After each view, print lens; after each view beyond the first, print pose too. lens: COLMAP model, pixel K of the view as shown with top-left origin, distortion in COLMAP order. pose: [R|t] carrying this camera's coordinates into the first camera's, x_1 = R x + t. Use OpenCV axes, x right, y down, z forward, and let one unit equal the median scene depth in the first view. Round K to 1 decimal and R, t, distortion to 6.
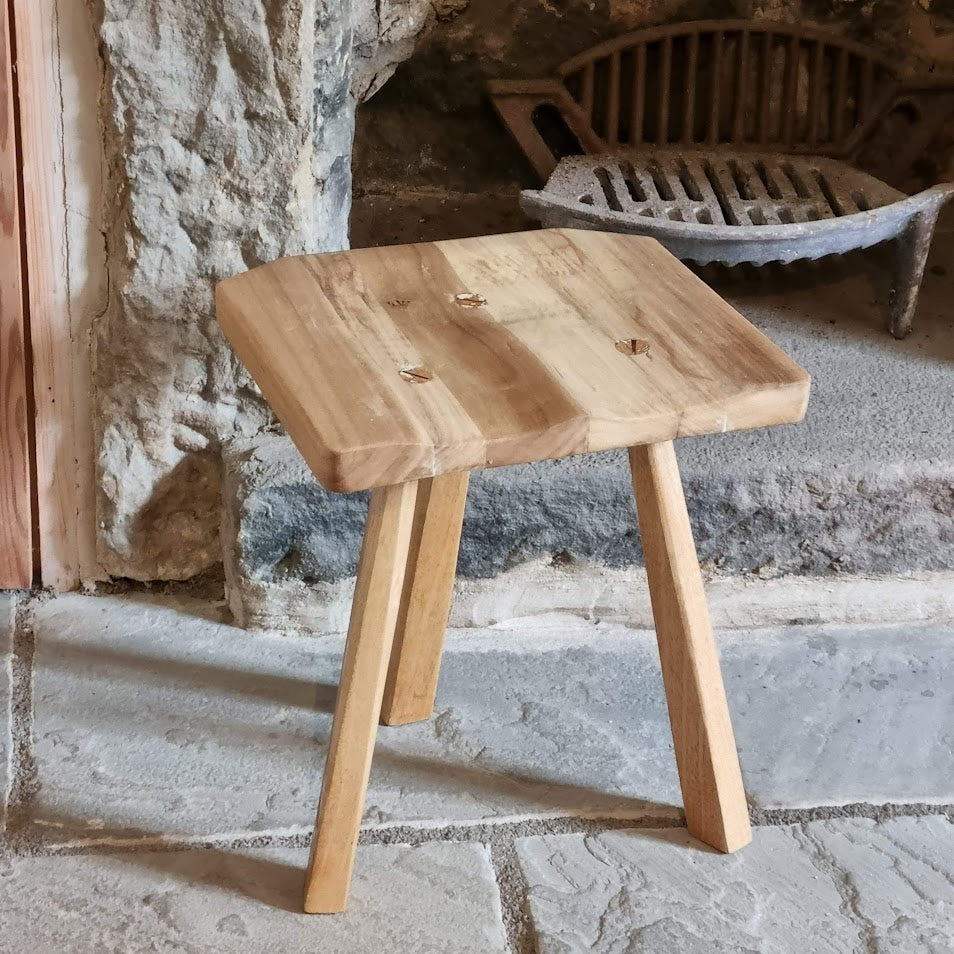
lens RADIAL K [[2630.5, 0, 440.2], [0, 2630.5, 494.4], [0, 0, 1]] dist [0.082568, 0.000000]
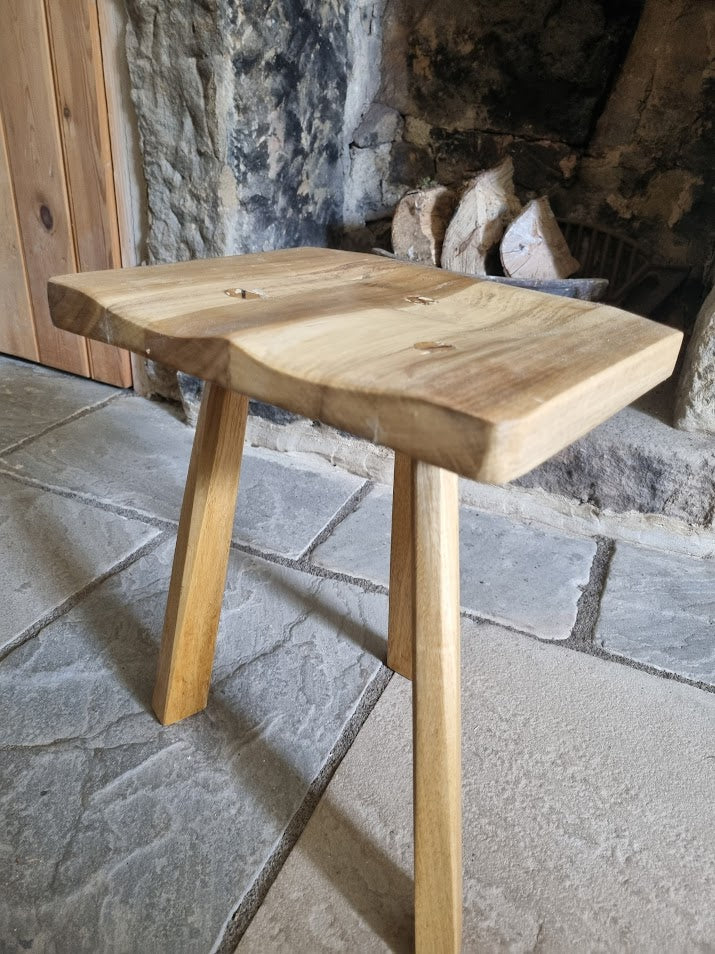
lens RADIAL K [[733.0, 0, 352.9], [0, 733.0, 482.8], [0, 0, 1]] dist [0.028618, -0.025199]
pose [[0.858079, 0.253997, -0.446304, 0.324336], [-0.281788, 0.959467, 0.004270, 0.057299], [0.429298, 0.122099, 0.894871, 0.560362]]
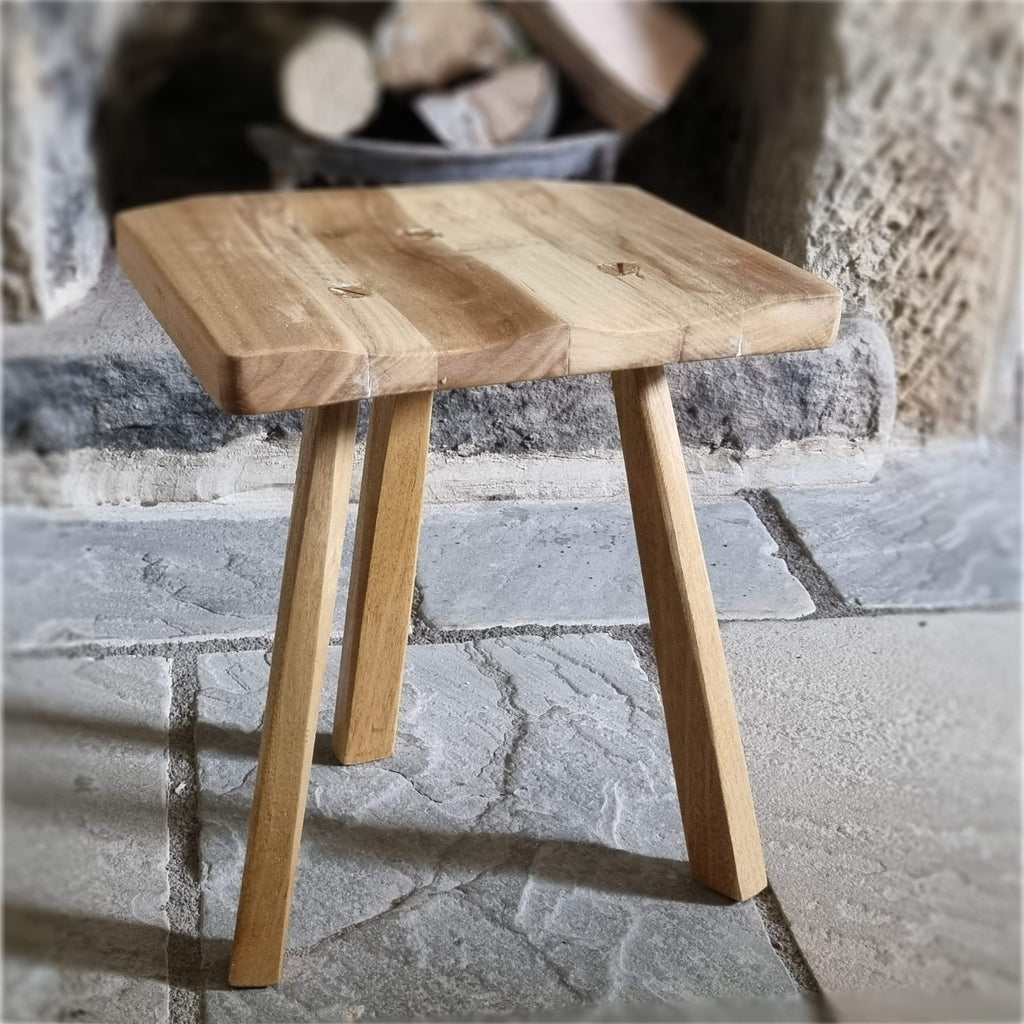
lens RADIAL K [[1844.2, 0, 516.9], [0, 1844.2, 490.4], [0, 0, 1]] dist [0.027626, 0.000000]
pose [[0.998727, -0.009295, 0.049585, 0.111747], [0.015059, 0.992997, -0.117179, 0.144086], [-0.048149, 0.117777, 0.991872, 0.238907]]
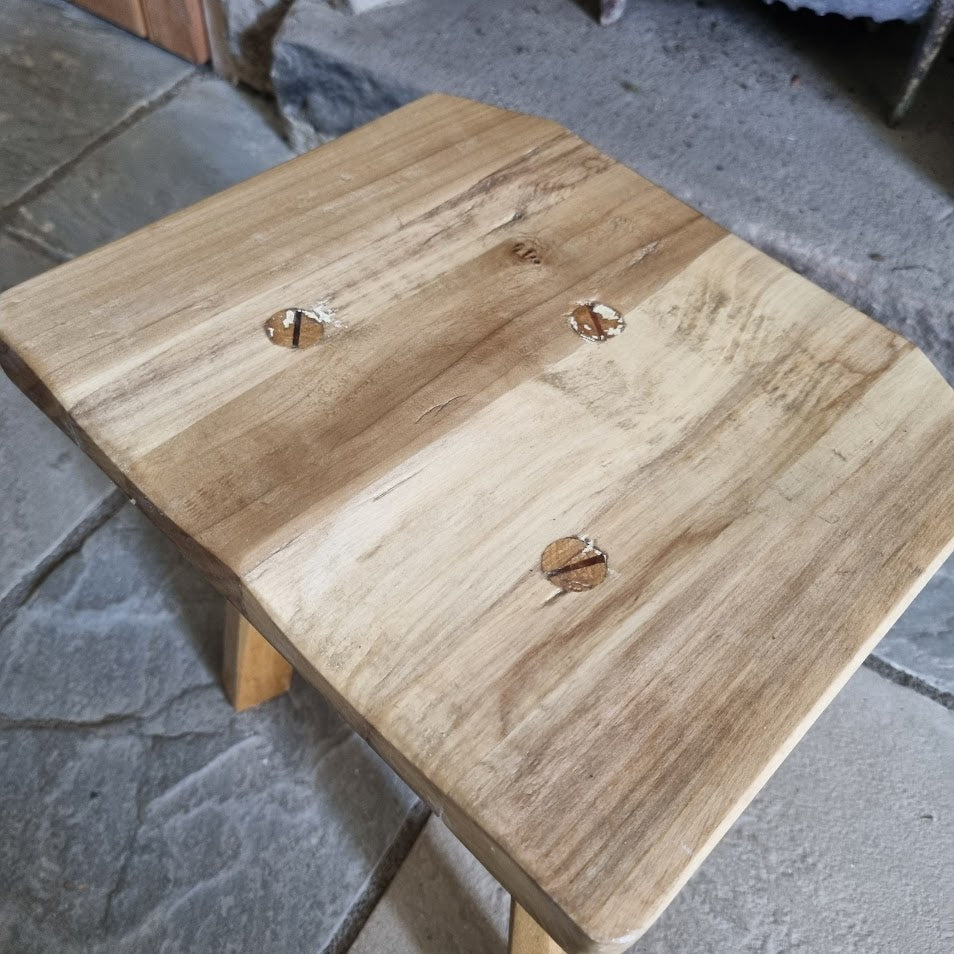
lens RADIAL K [[979.4, 0, 466.4], [0, 979.4, 485.8], [0, 0, 1]] dist [0.019849, 0.000000]
pose [[0.791159, 0.499517, -0.352915, 0.282784], [-0.332794, 0.835720, 0.436830, -0.060259], [0.513142, -0.228154, 0.827424, 0.600122]]
